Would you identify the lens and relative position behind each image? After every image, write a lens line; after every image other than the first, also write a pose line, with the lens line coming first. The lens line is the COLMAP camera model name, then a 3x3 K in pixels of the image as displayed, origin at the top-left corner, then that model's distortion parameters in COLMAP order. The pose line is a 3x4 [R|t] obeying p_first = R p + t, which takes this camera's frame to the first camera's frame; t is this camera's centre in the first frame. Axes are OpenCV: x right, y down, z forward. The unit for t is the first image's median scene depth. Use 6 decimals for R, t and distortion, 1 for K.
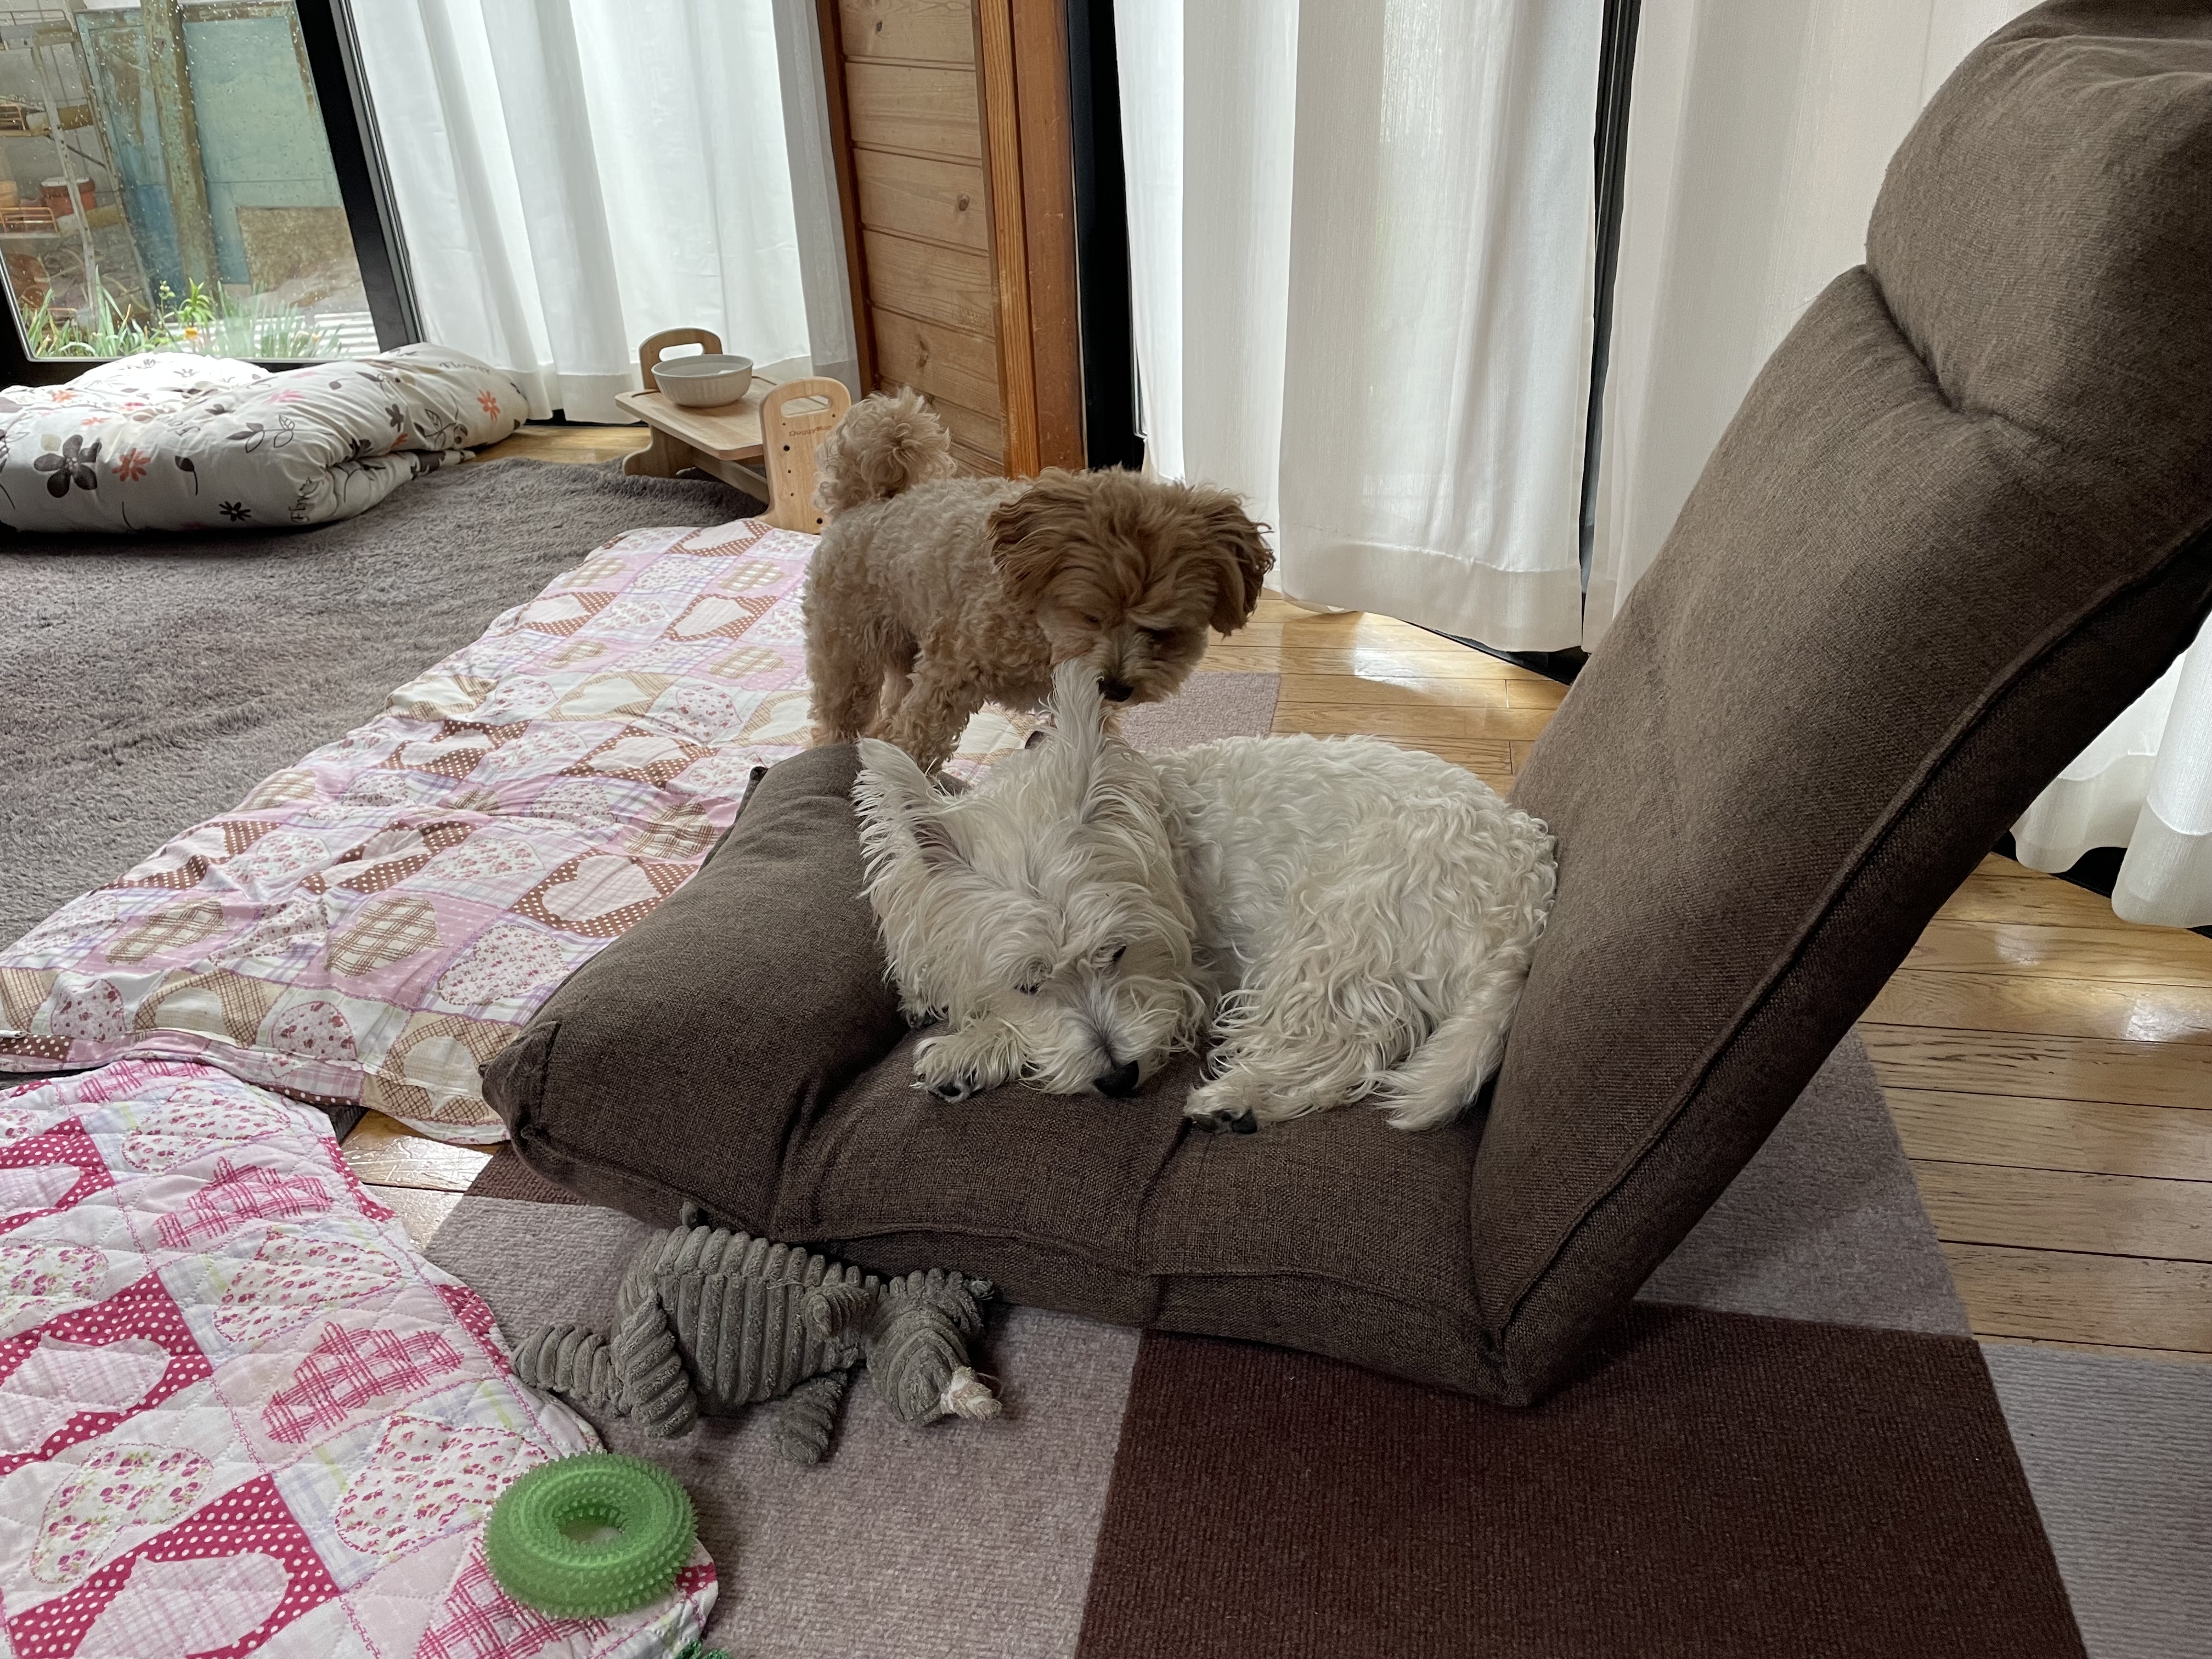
lens RADIAL K [[1680.4, 0, 1118.3], [0, 1680.4, 825.1], [0, 0, 1]] dist [0.079715, -0.115729]
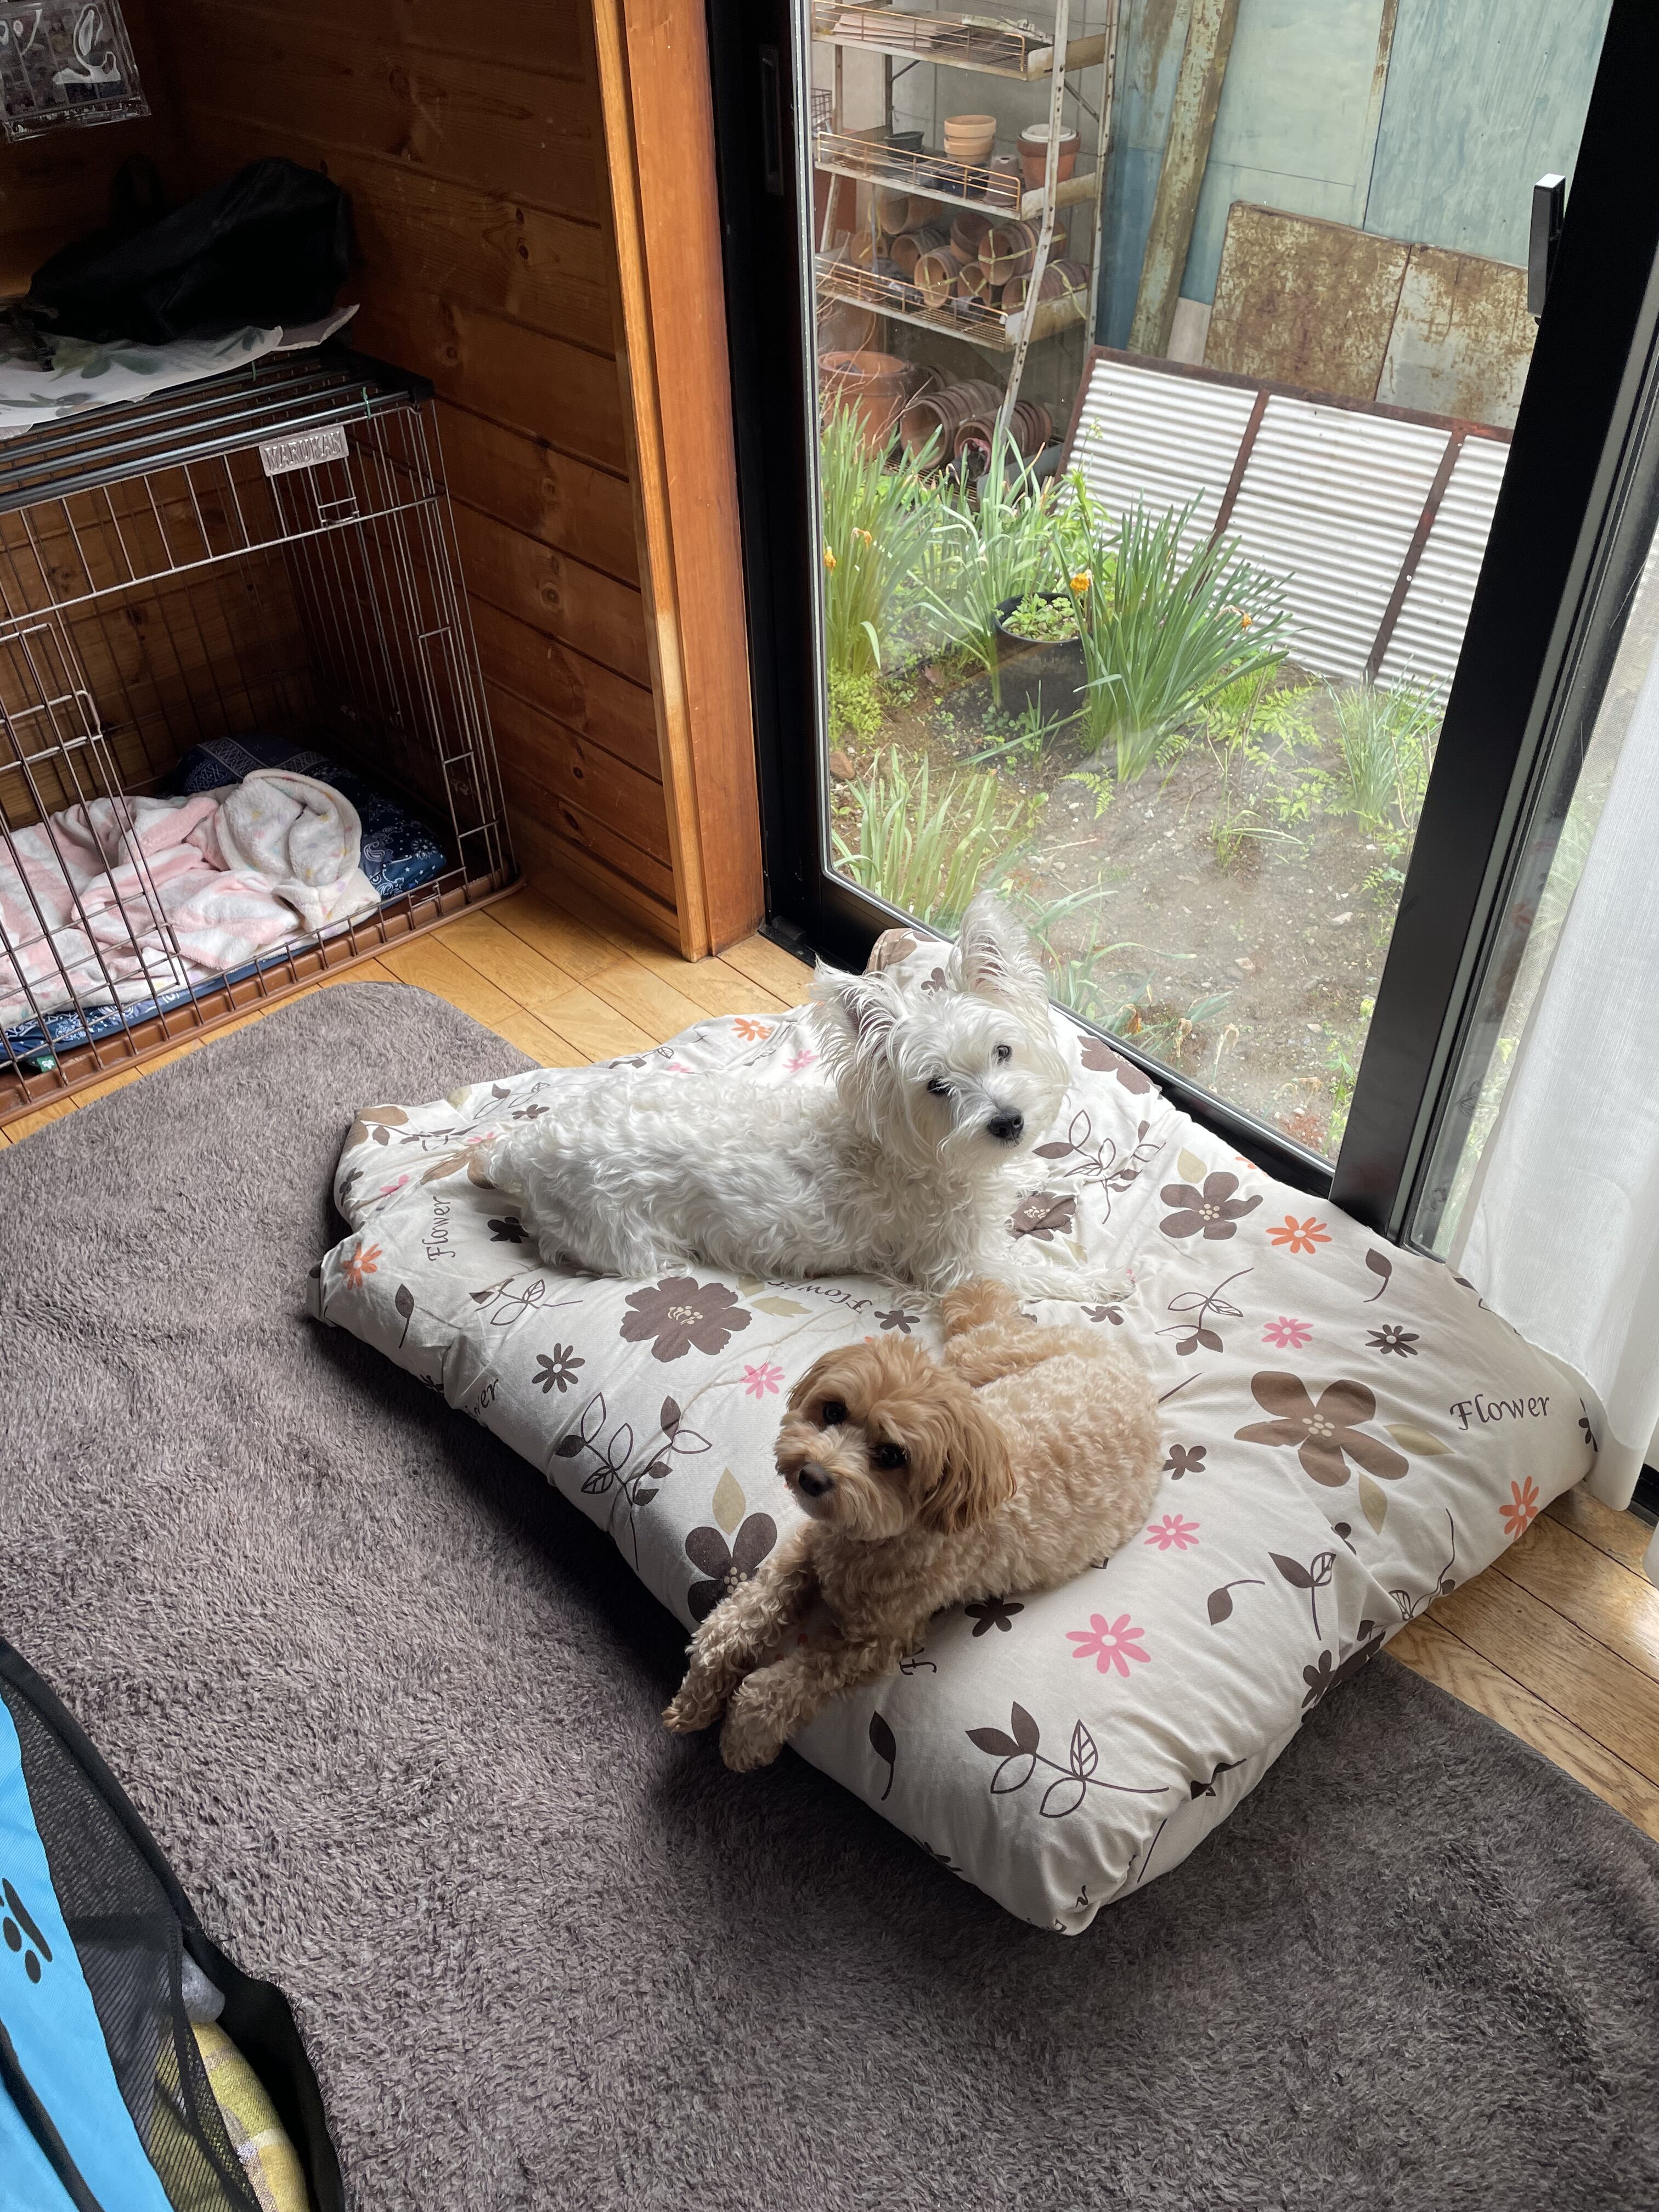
lens RADIAL K [[1680.4, 0, 816.8], [0, 1680.4, 1090.2], [0, 0, 1]] dist [0.079715, -0.115729]
pose [[0.786907, 0.414827, -0.456833, -0.443390], [-0.291563, 0.902421, 0.317217, -0.562726], [0.543846, -0.116425, 0.831069, 0.642208]]
